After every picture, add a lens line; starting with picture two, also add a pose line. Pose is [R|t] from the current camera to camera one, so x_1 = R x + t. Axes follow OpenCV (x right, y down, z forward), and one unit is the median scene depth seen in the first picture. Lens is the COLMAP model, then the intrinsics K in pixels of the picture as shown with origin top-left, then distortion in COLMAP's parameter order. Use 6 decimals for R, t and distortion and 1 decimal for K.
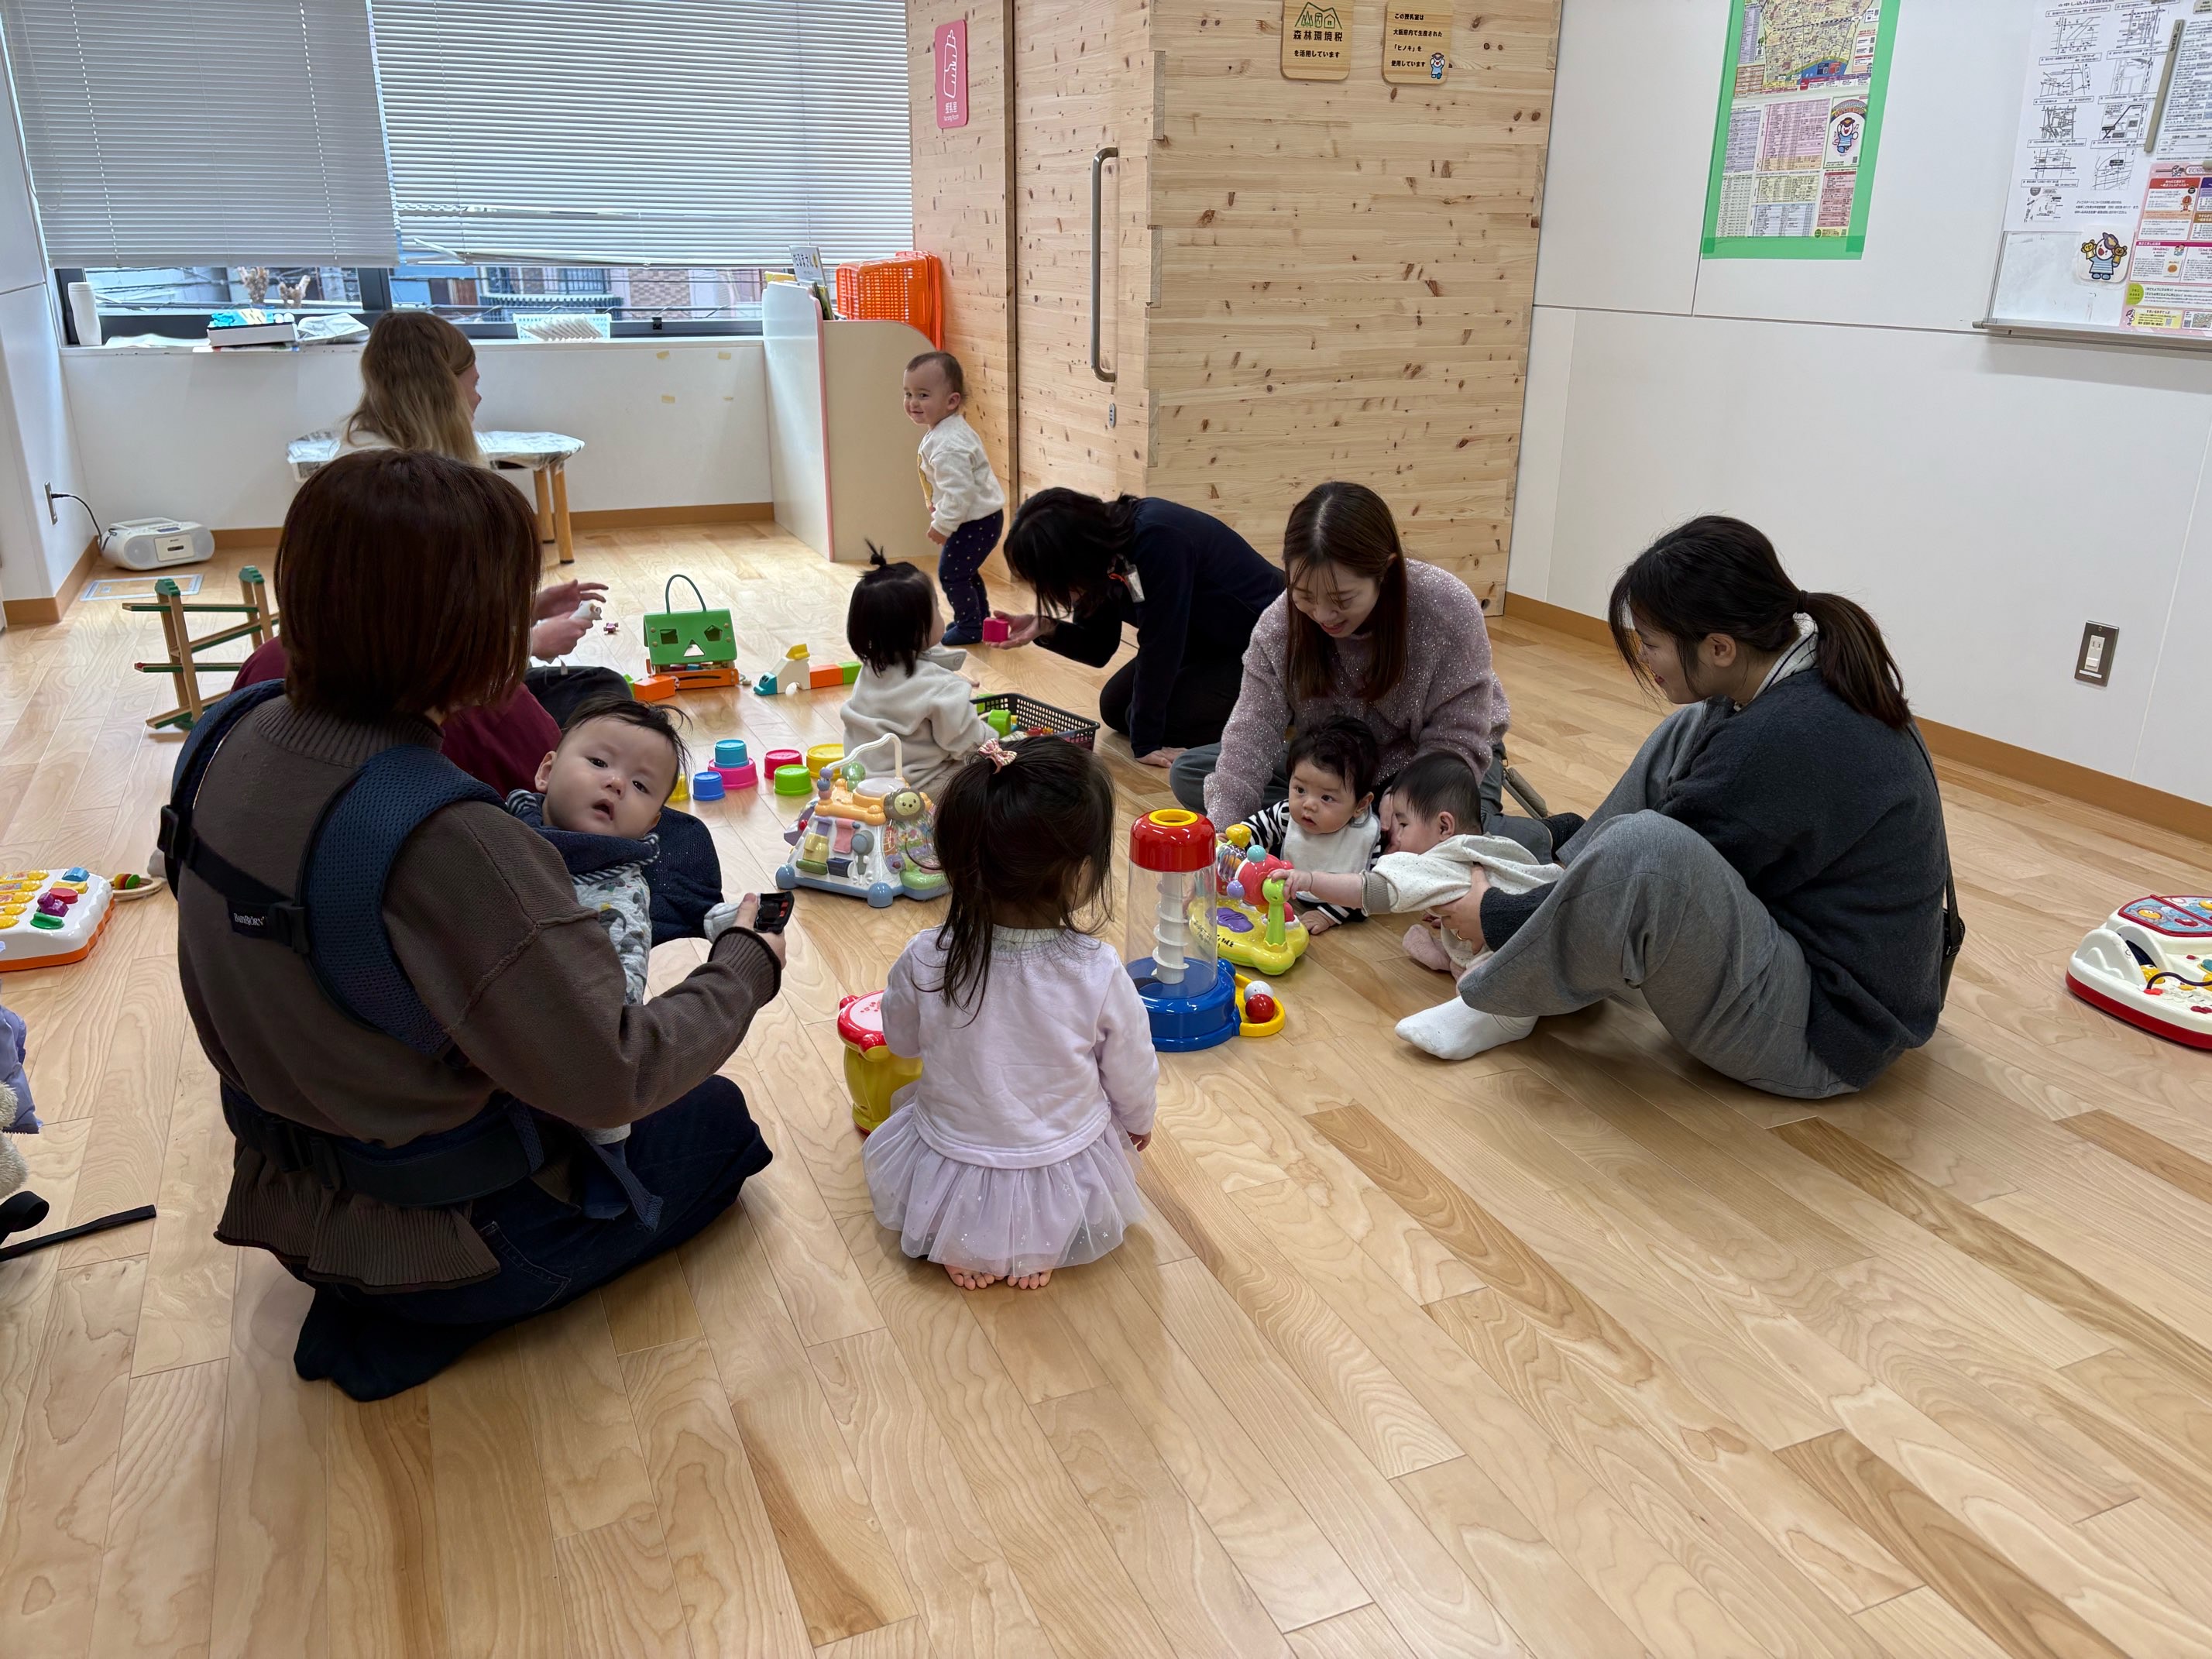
lens RADIAL K [[1673.3, 0, 1105.9], [0, 1673.3, 829.6], [0, 0, 1]] dist [0.008202, -0.012843]
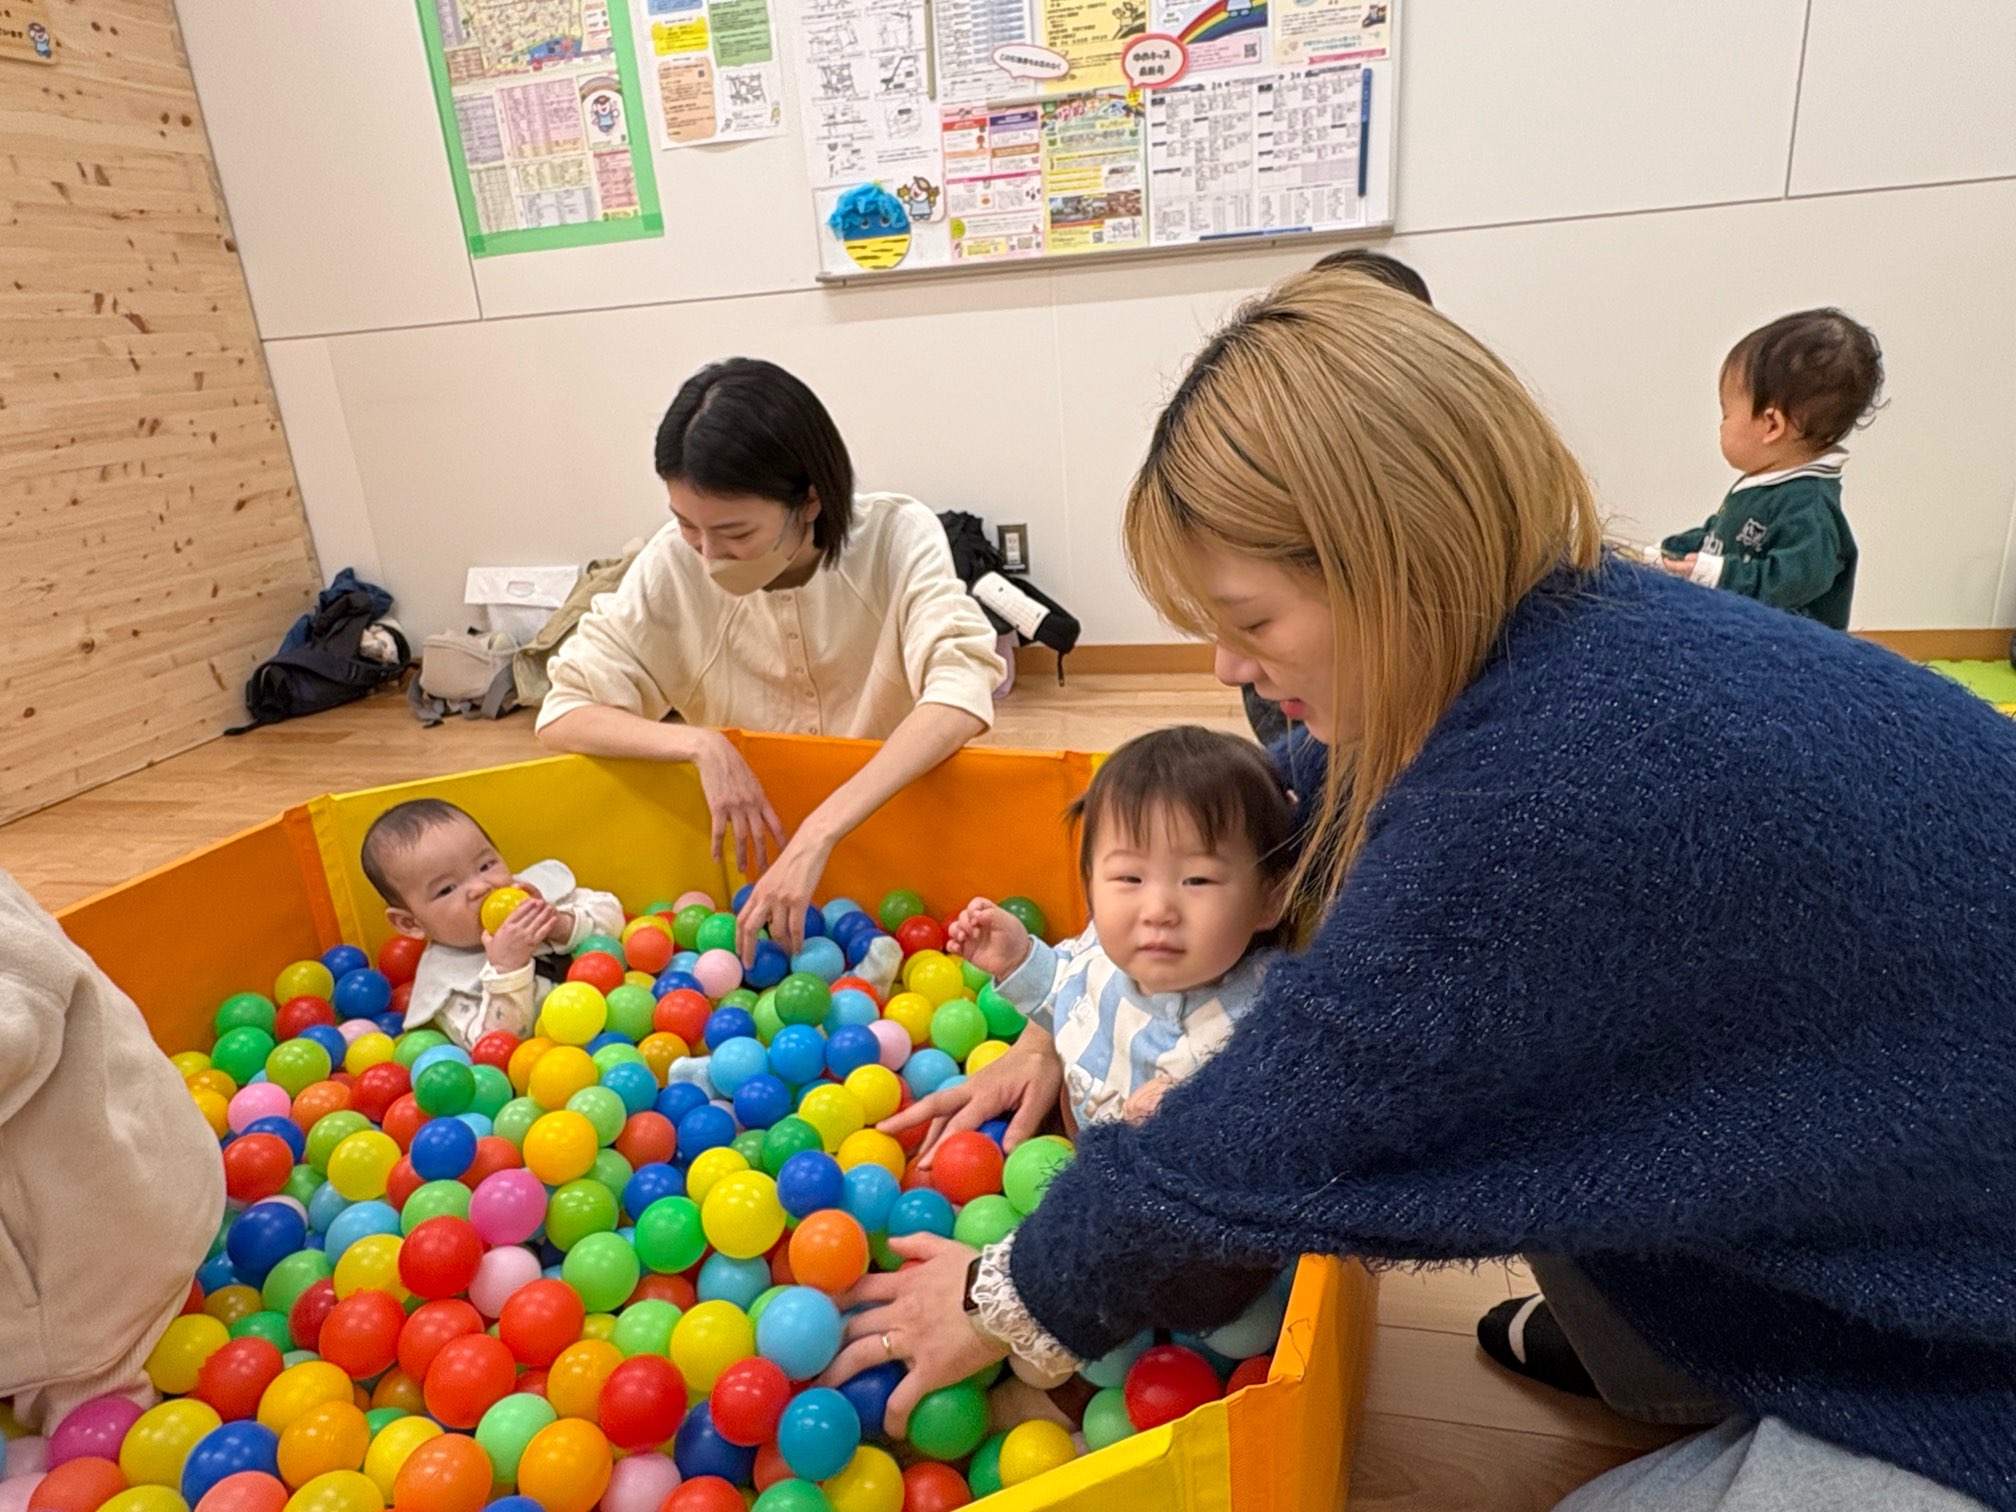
lens RADIAL K [[1312.2, 0, 1008.0], [0, 1312.2, 762.6], [0, 0, 1]] dist [0.007134, 0.003453]
pose [[0.612029, -0.306543, 0.729008, -0.094470], [0.345069, 0.932952, 0.102603, -0.054667], [-0.711582, 0.188762, 0.676772, 0.374519]]
